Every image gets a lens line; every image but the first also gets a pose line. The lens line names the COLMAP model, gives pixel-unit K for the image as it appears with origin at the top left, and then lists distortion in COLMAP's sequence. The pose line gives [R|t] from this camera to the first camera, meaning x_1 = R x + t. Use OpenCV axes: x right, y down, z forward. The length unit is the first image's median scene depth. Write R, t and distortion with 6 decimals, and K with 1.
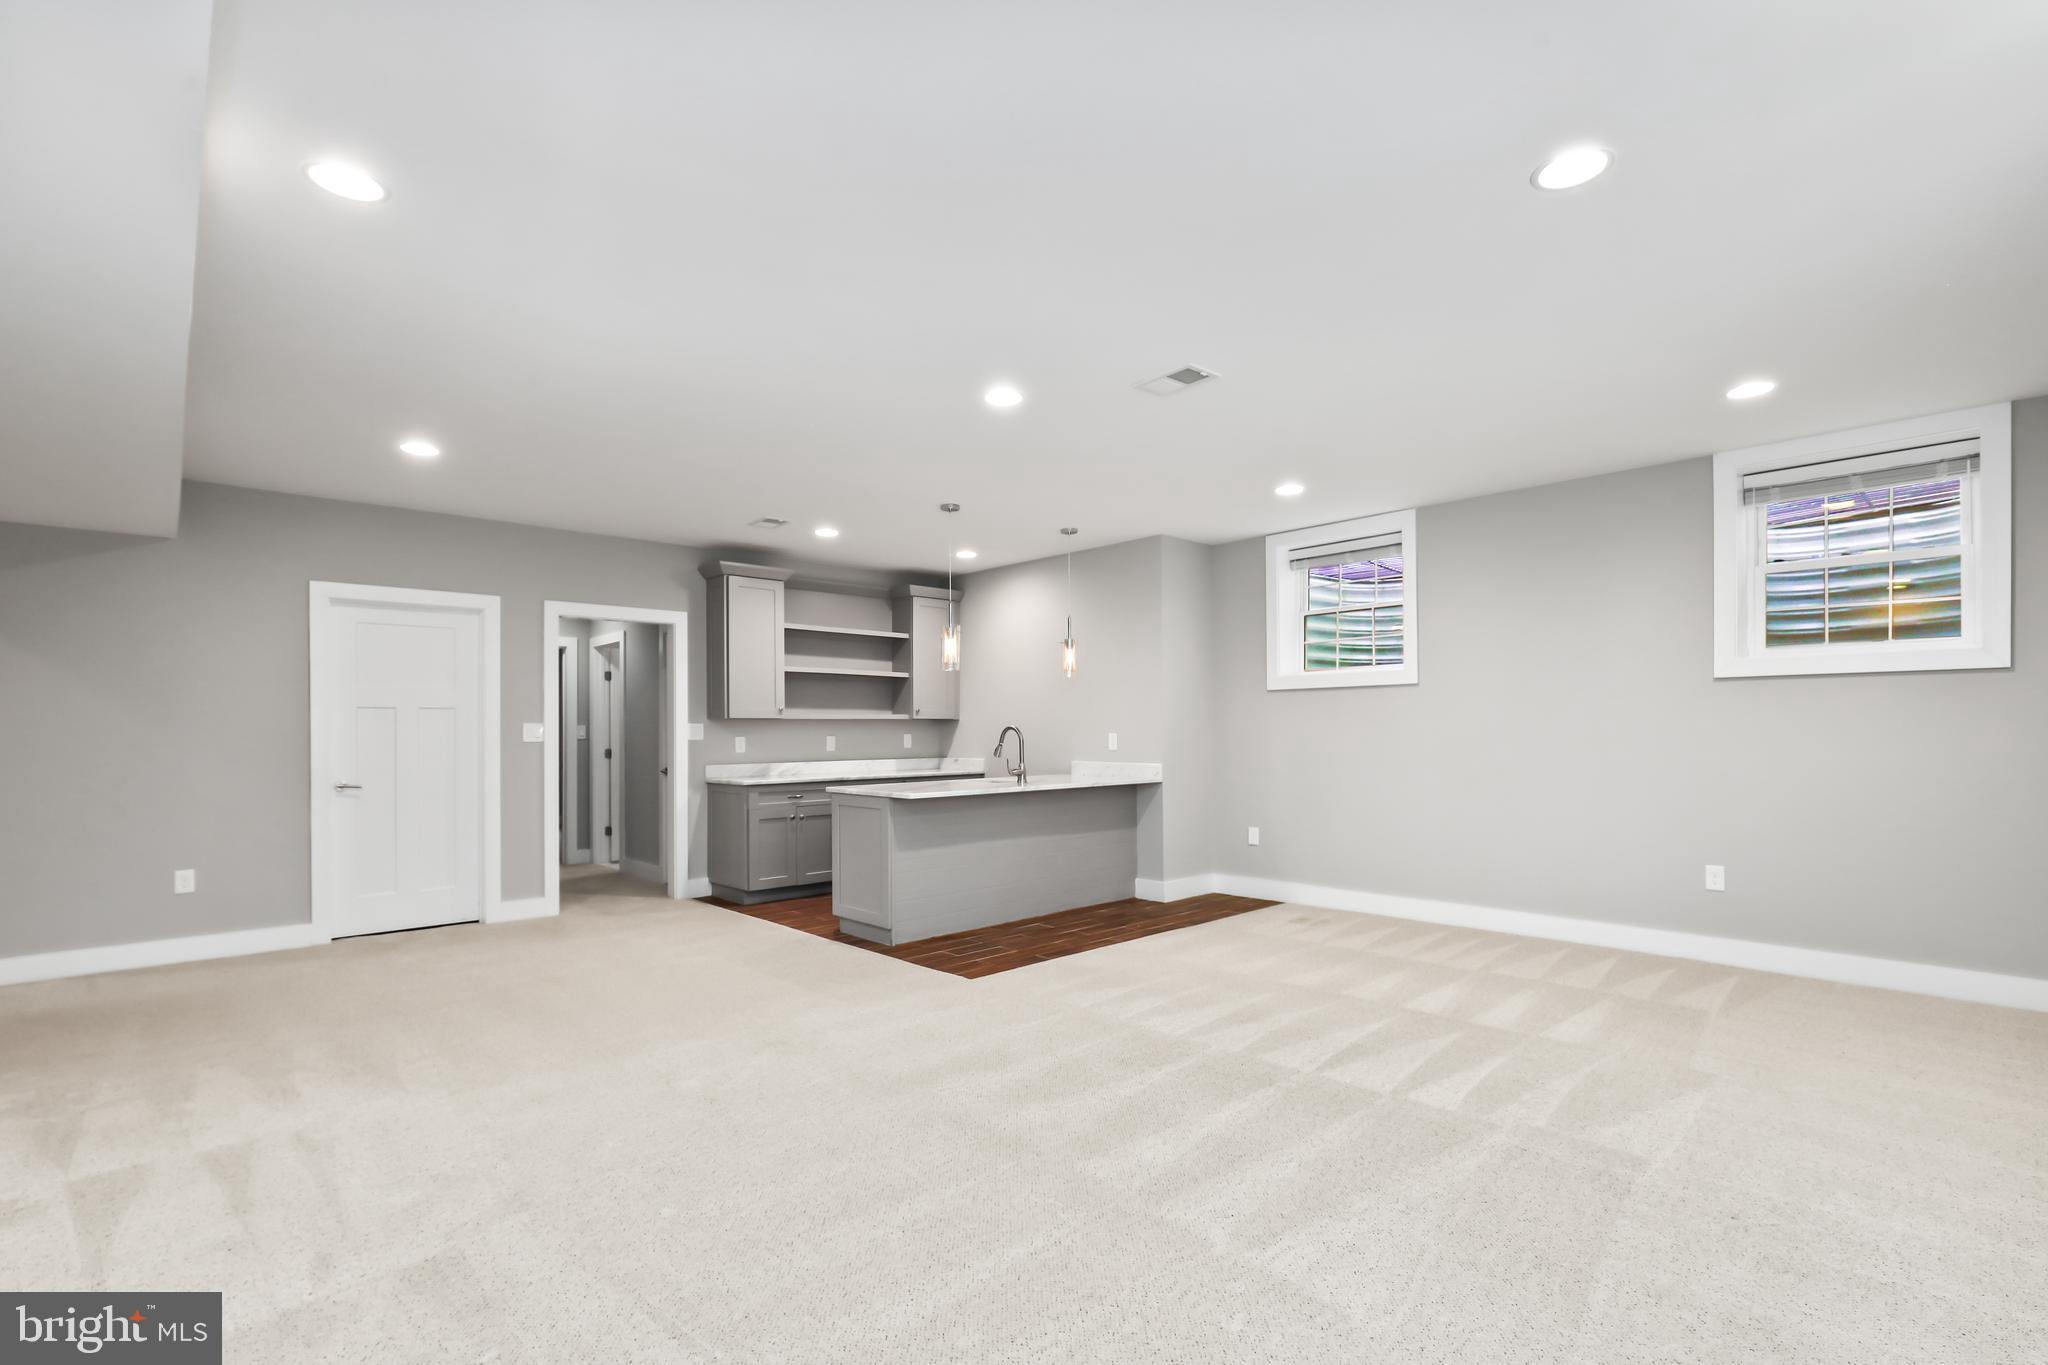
lens RADIAL K [[936.9, 0, 1030.2], [0, 936.9, 721.8], [0, 0, 1]] dist [0.002455, -0.000022]
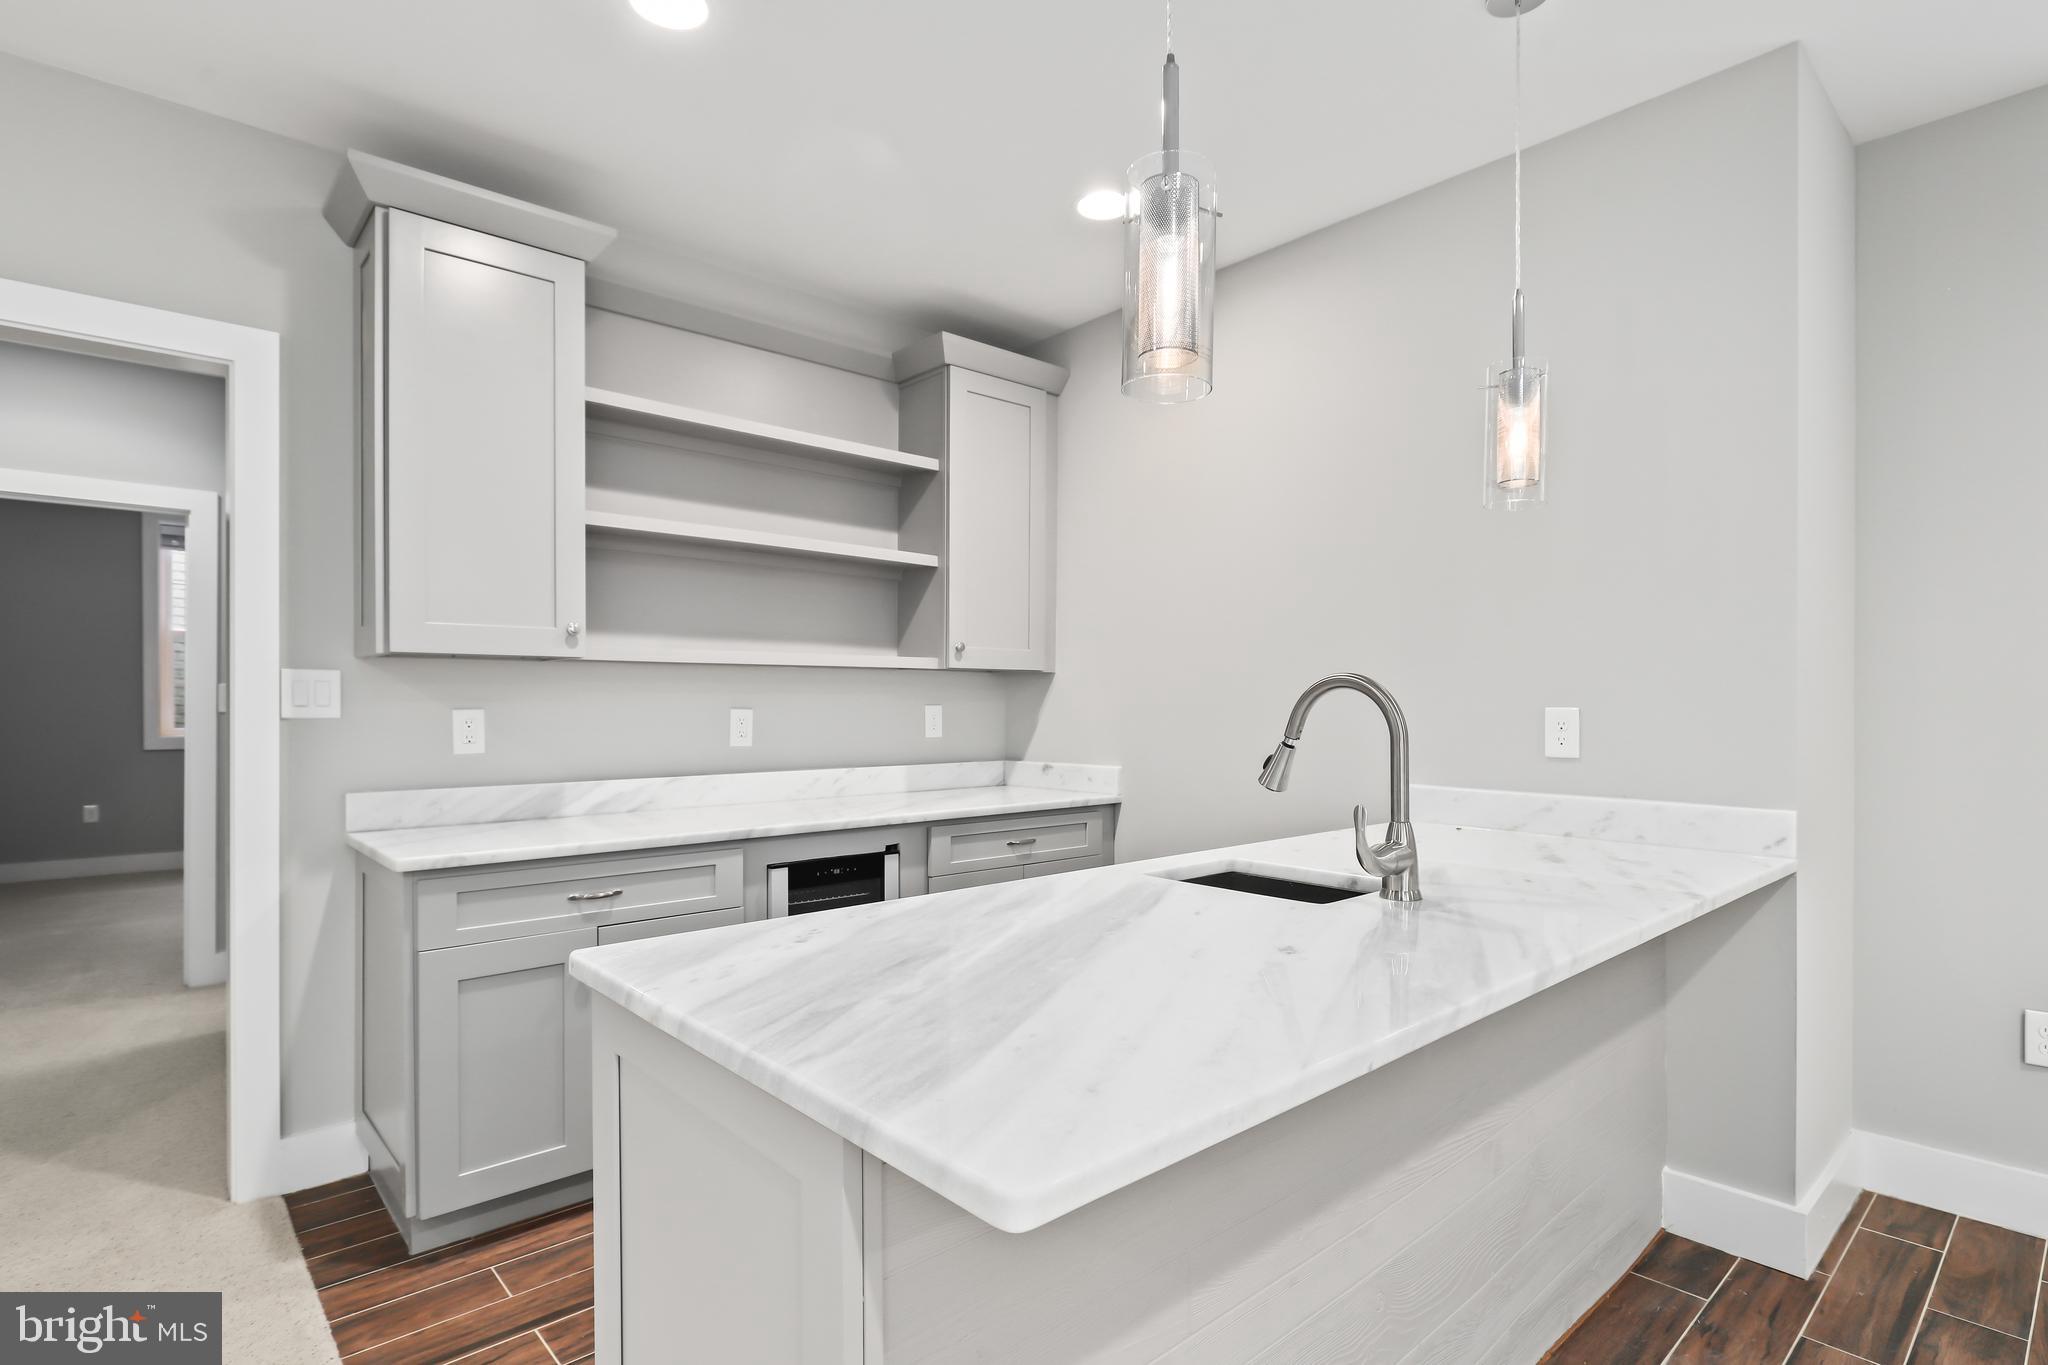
lens RADIAL K [[1021.0, 0, 1026.6], [0, 1021.0, 694.3], [0, 0, 1]] dist [-0.000505, -0.000267]
pose [[0.999573, 0.005865, -0.028622, -0.083921], [-0.005803, 0.999981, 0.002252, 0.007764], [0.028635, -0.002085, 0.999588, 0.597046]]
